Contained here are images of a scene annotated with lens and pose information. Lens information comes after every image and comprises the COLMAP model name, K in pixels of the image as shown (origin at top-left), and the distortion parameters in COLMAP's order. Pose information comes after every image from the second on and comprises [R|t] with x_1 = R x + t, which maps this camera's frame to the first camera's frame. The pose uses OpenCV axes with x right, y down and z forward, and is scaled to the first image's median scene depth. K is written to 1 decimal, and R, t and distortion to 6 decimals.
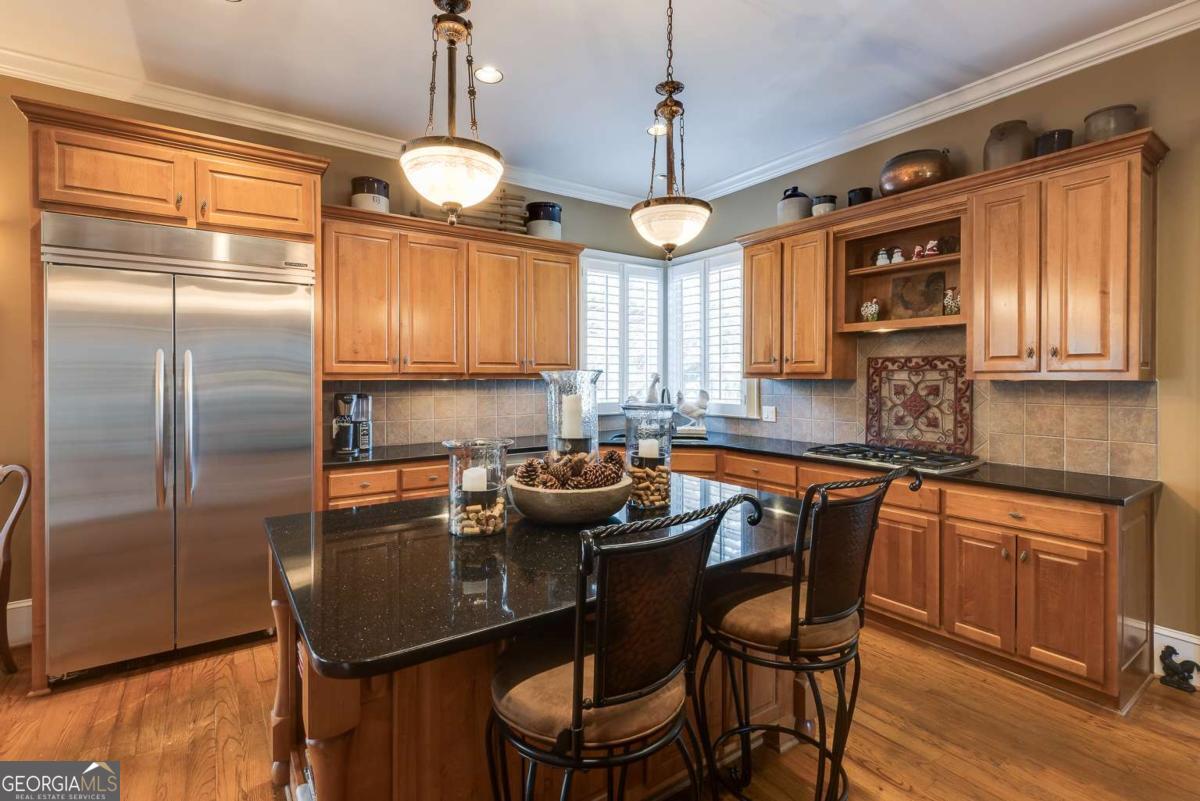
lens RADIAL K [[553.1, 0, 597.3], [0, 553.1, 383.4], [0, 0, 1]] dist [-0.001474, -0.000212]
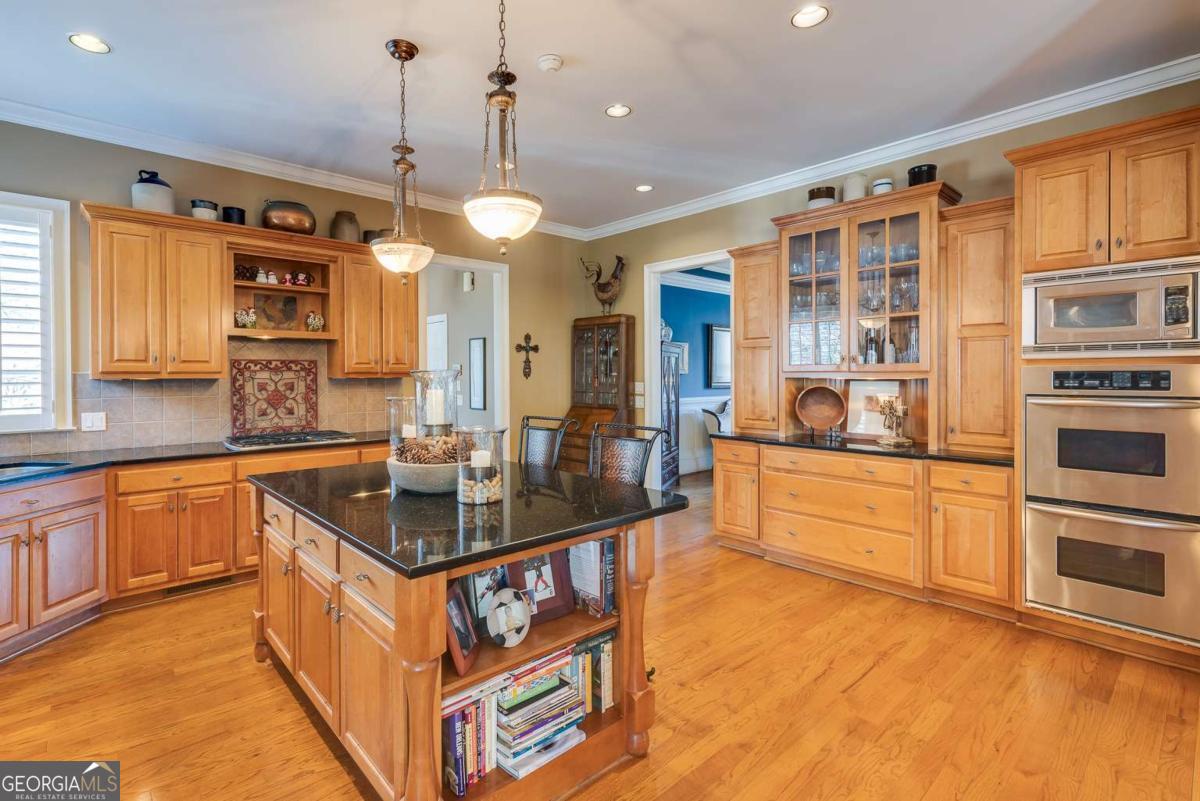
lens RADIAL K [[581.6, 0, 563.5], [0, 581.6, 377.3], [0, 0, 1]] dist [-0.000785, -0.000180]
pose [[-0.114501, -0.003527, 0.993417, -0.815203], [0.016857, 0.999843, 0.005493, -0.005663], [-0.993280, 0.017375, -0.114424, 0.506749]]
